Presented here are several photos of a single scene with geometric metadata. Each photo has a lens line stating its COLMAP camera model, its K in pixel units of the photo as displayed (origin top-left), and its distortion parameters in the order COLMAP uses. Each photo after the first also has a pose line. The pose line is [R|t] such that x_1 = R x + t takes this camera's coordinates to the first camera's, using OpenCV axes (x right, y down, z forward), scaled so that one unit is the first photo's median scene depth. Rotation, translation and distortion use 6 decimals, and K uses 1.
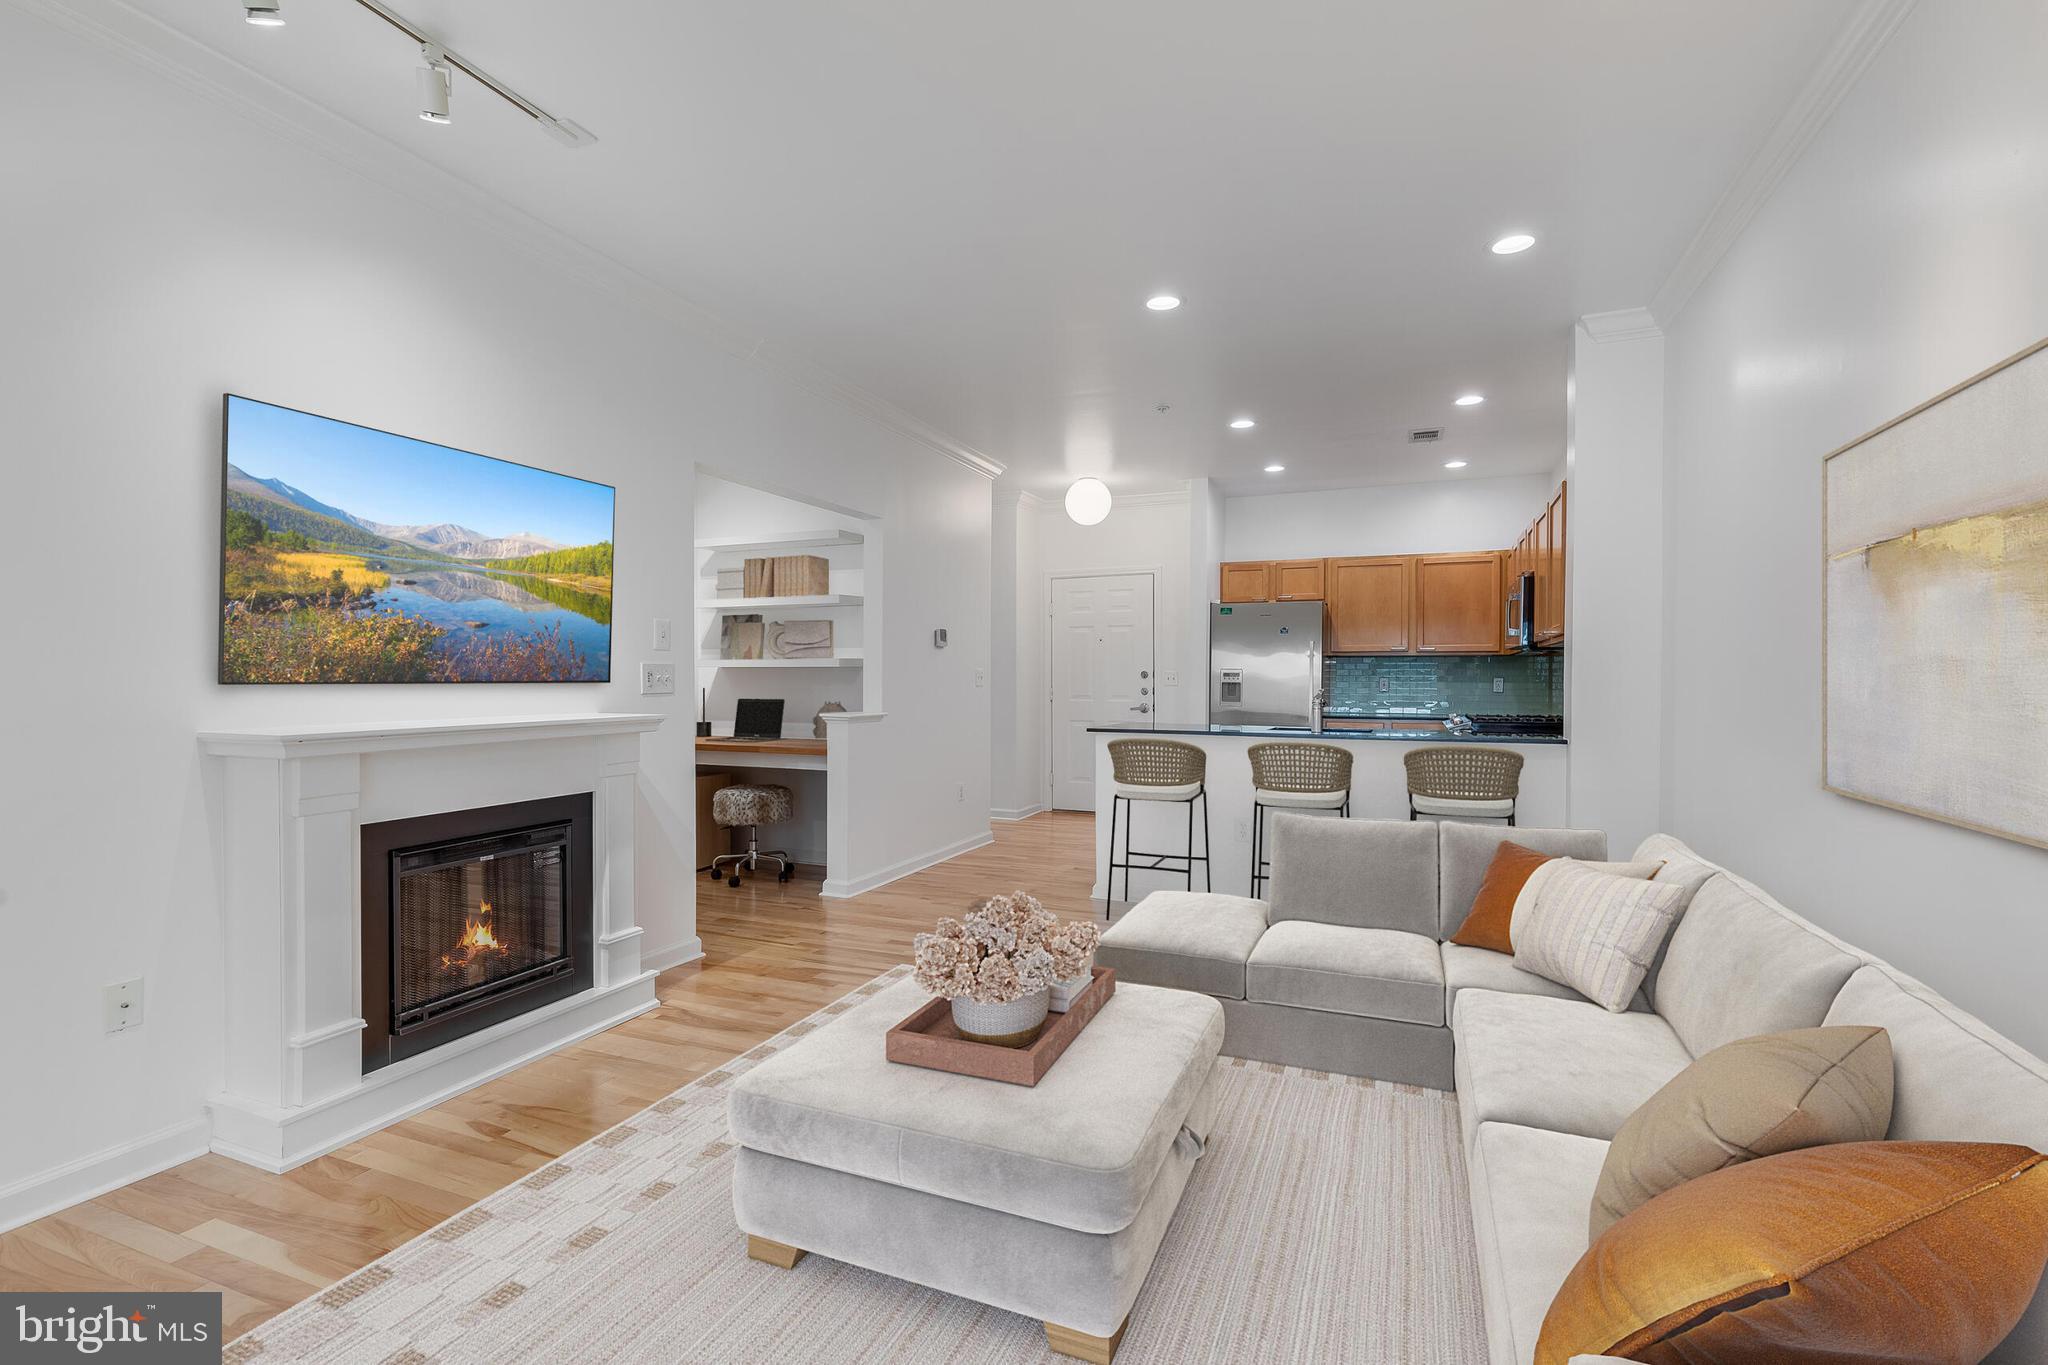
lens RADIAL K [[914.7, 0, 1055.4], [0, 914.7, 670.7], [0, 0, 1]] dist [0.007018, -0.000012]
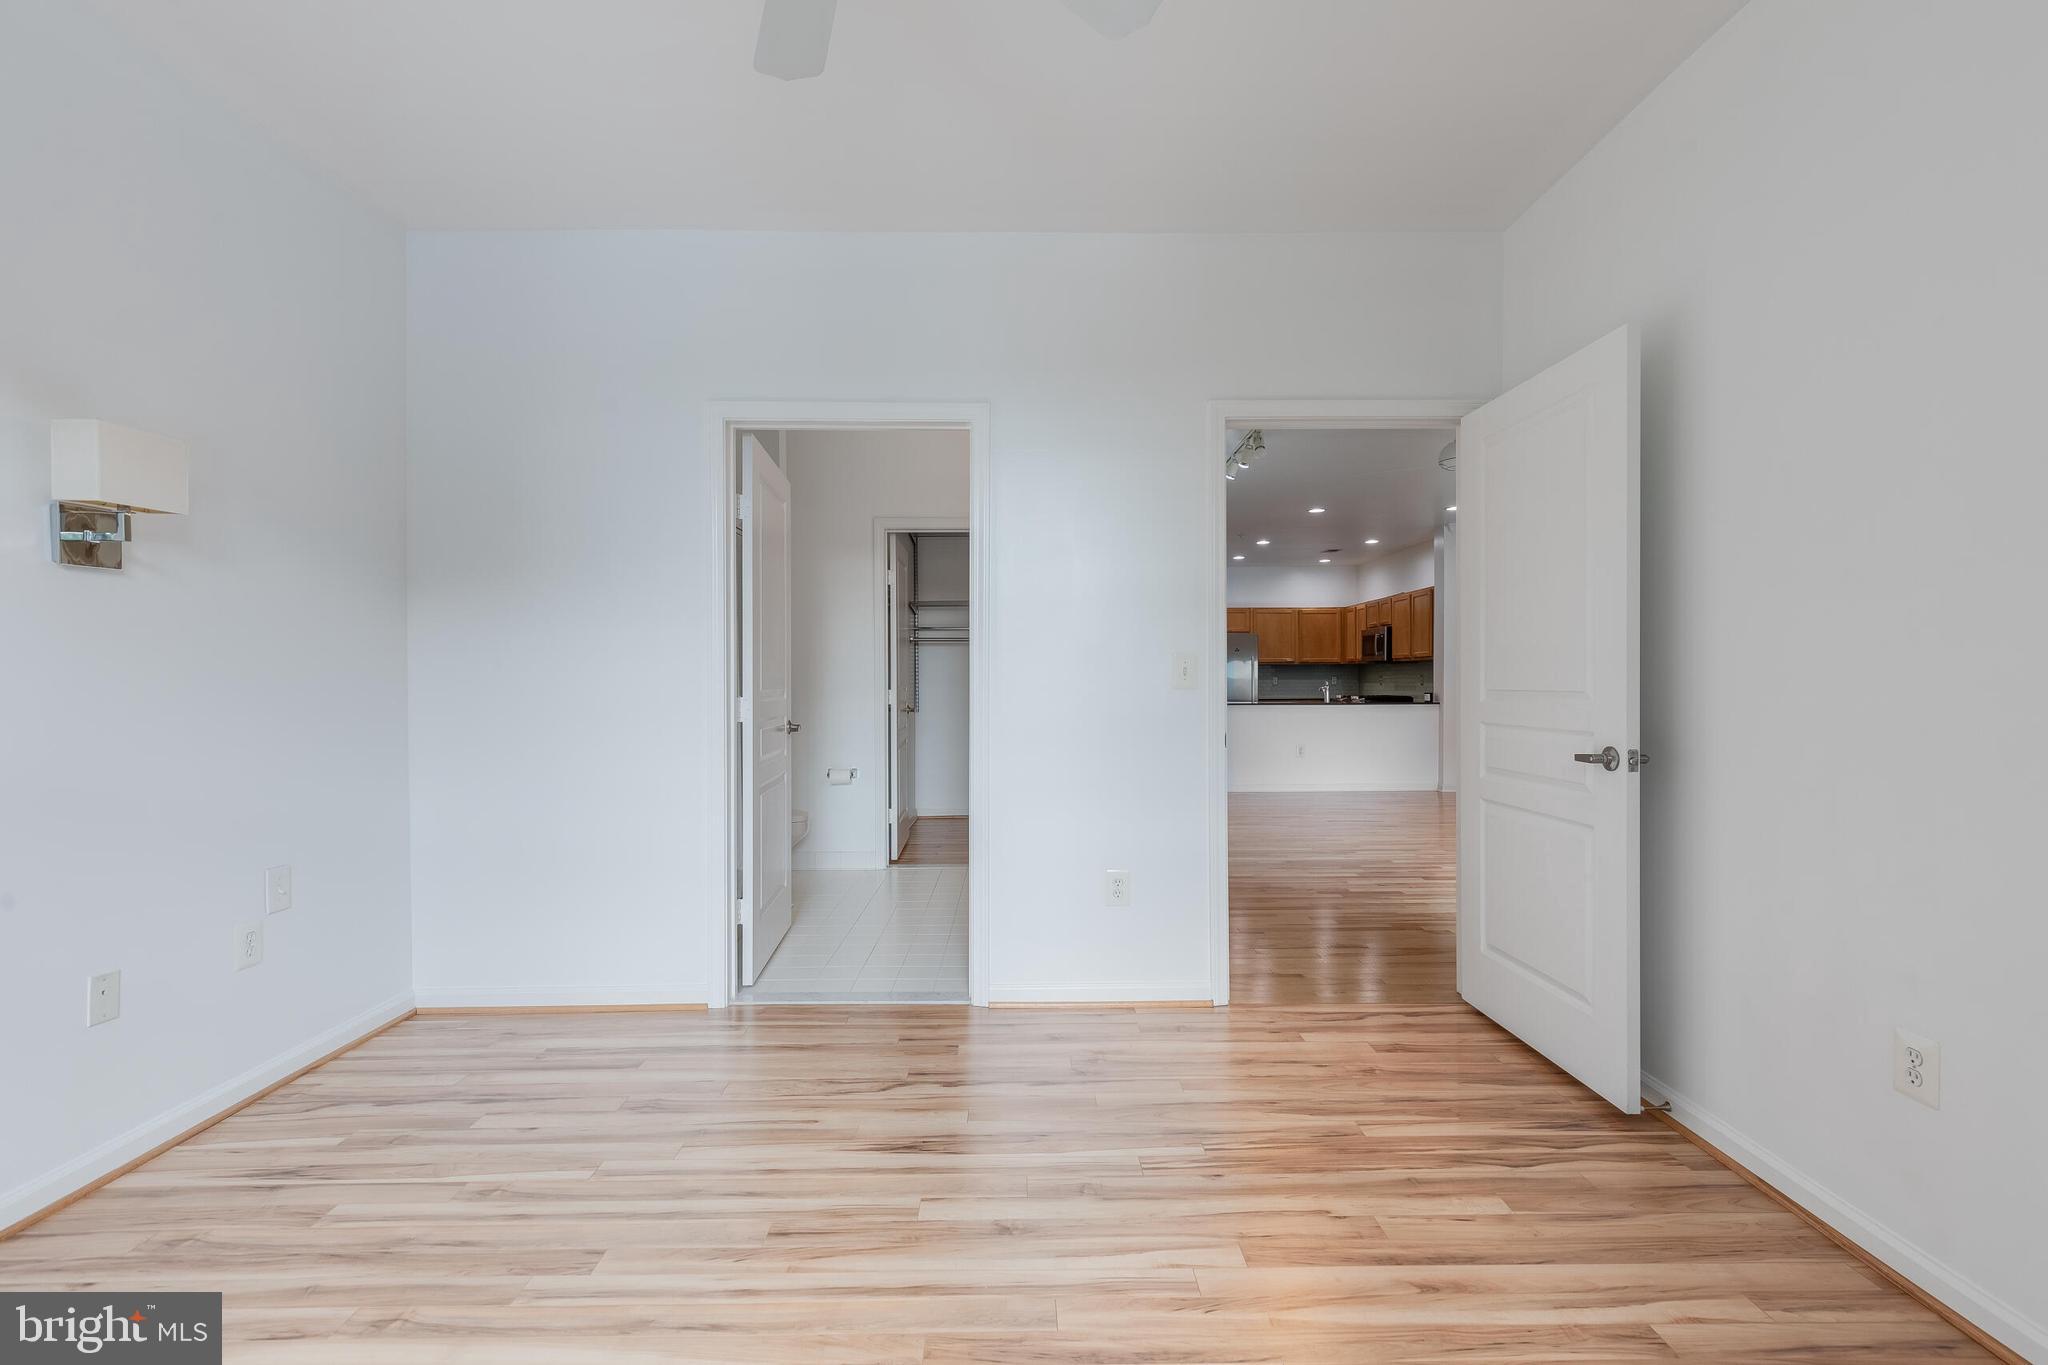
lens RADIAL K [[914.7, 0, 1021.4], [0, 914.7, 686.8], [0, 0, 1]] dist [0.007018, -0.000012]
pose [[0.934070, -0.002065, 0.357085, -0.747282], [0.000348, 0.999988, 0.004872, 0.018513], [-0.357091, -0.004426, 0.934059, -0.478354]]
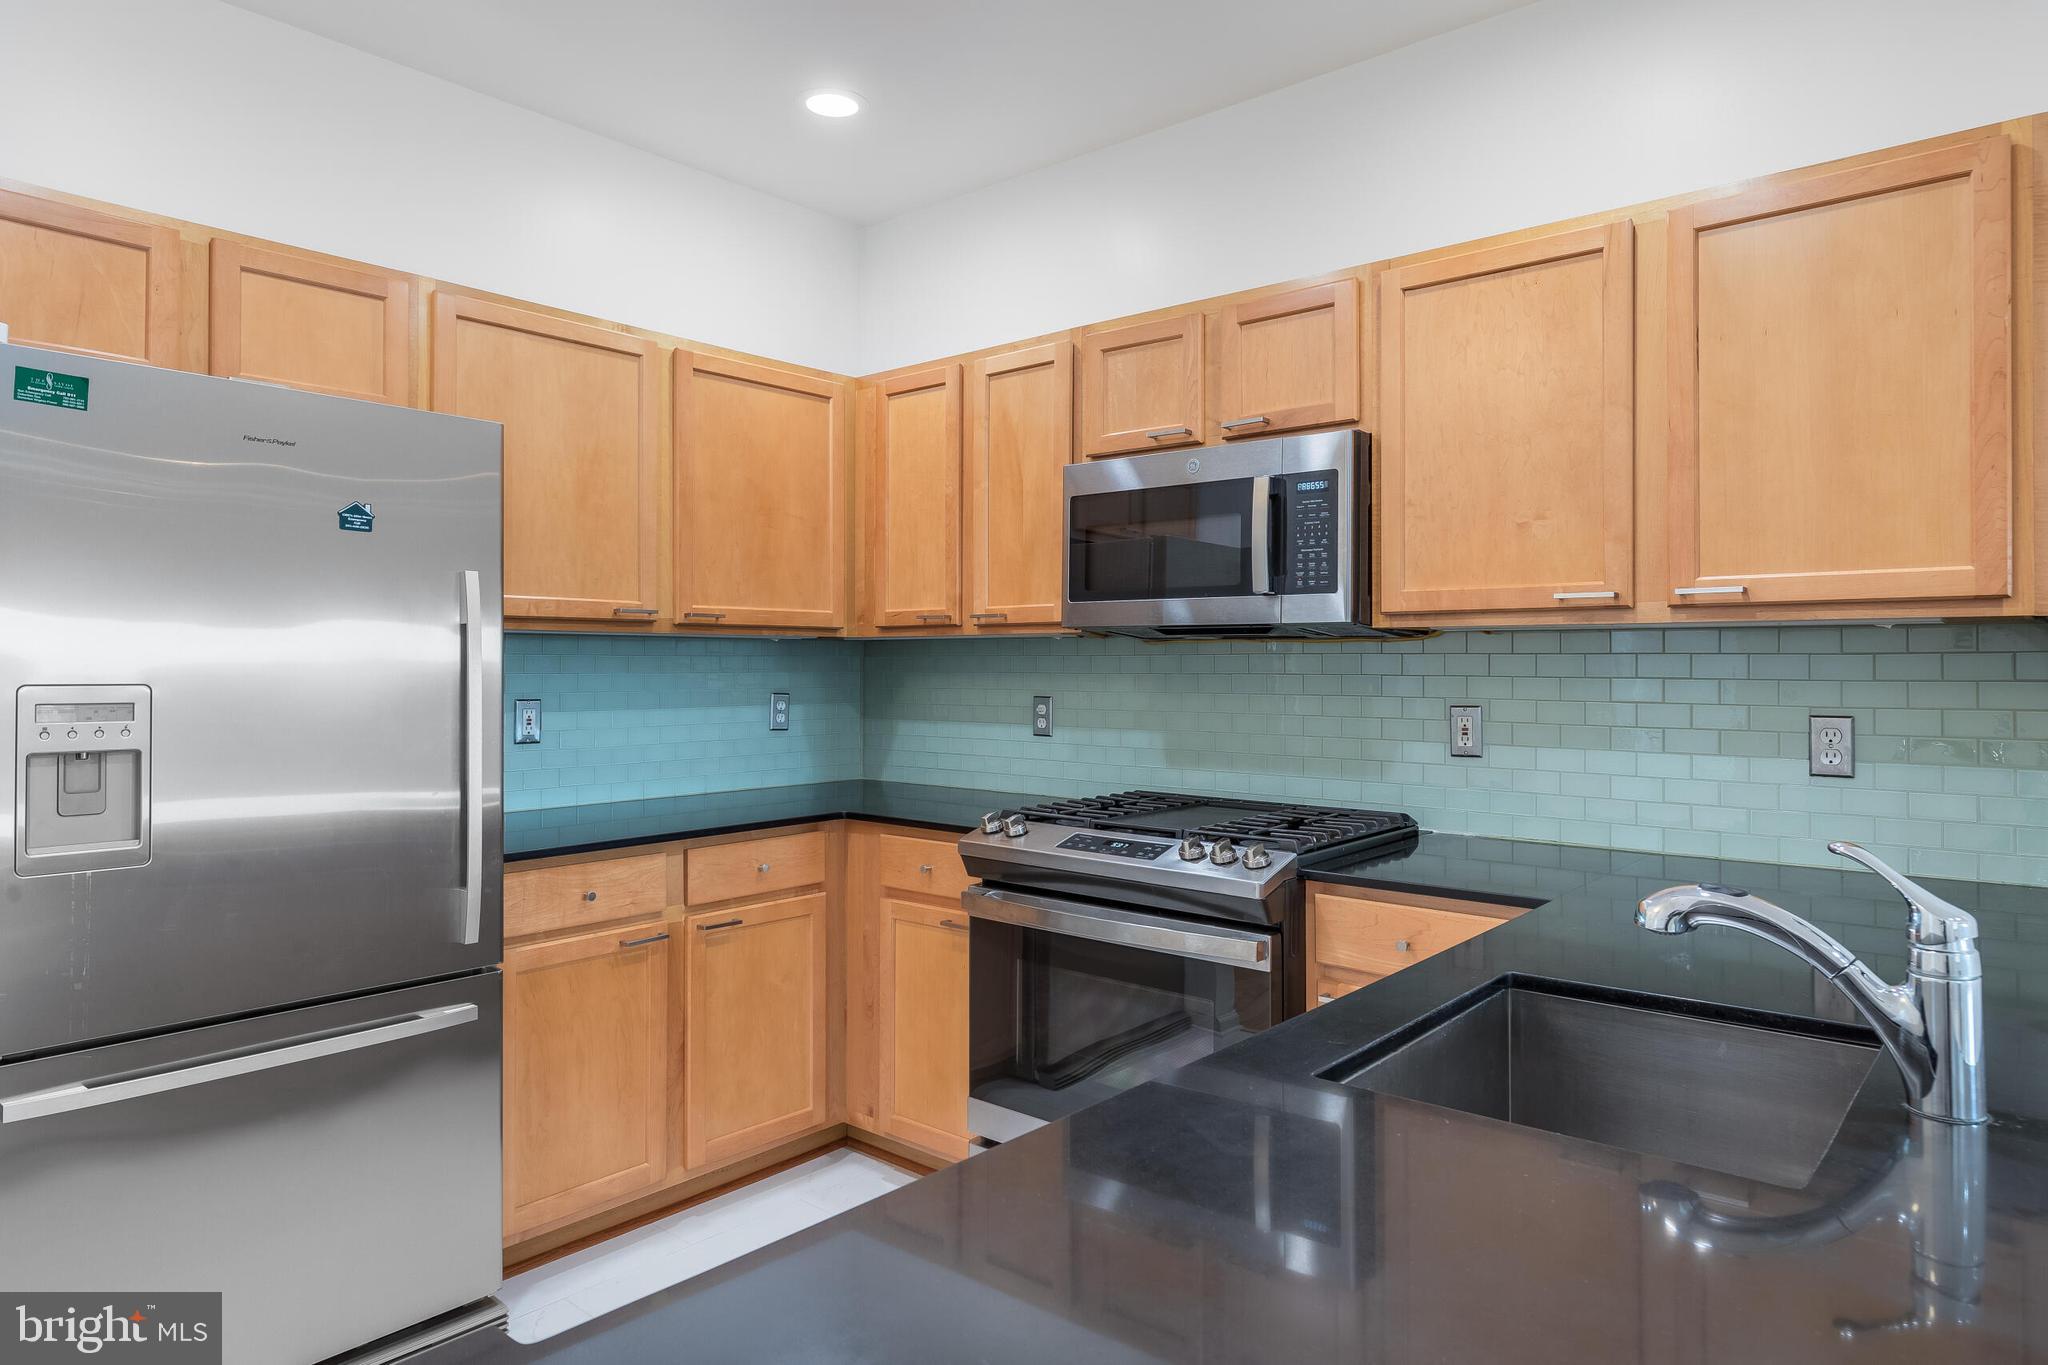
lens RADIAL K [[1240.8, 0, 1036.5], [0, 1240.8, 658.6], [0, 0, 1]] dist [0.009487, -0.003637]
pose [[0.327652, 0.000393, 0.944798, 0.002206], [-0.001410, 0.999999, 0.000073, -0.007355], [-0.944797, -0.001356, 0.327653, 0.715363]]
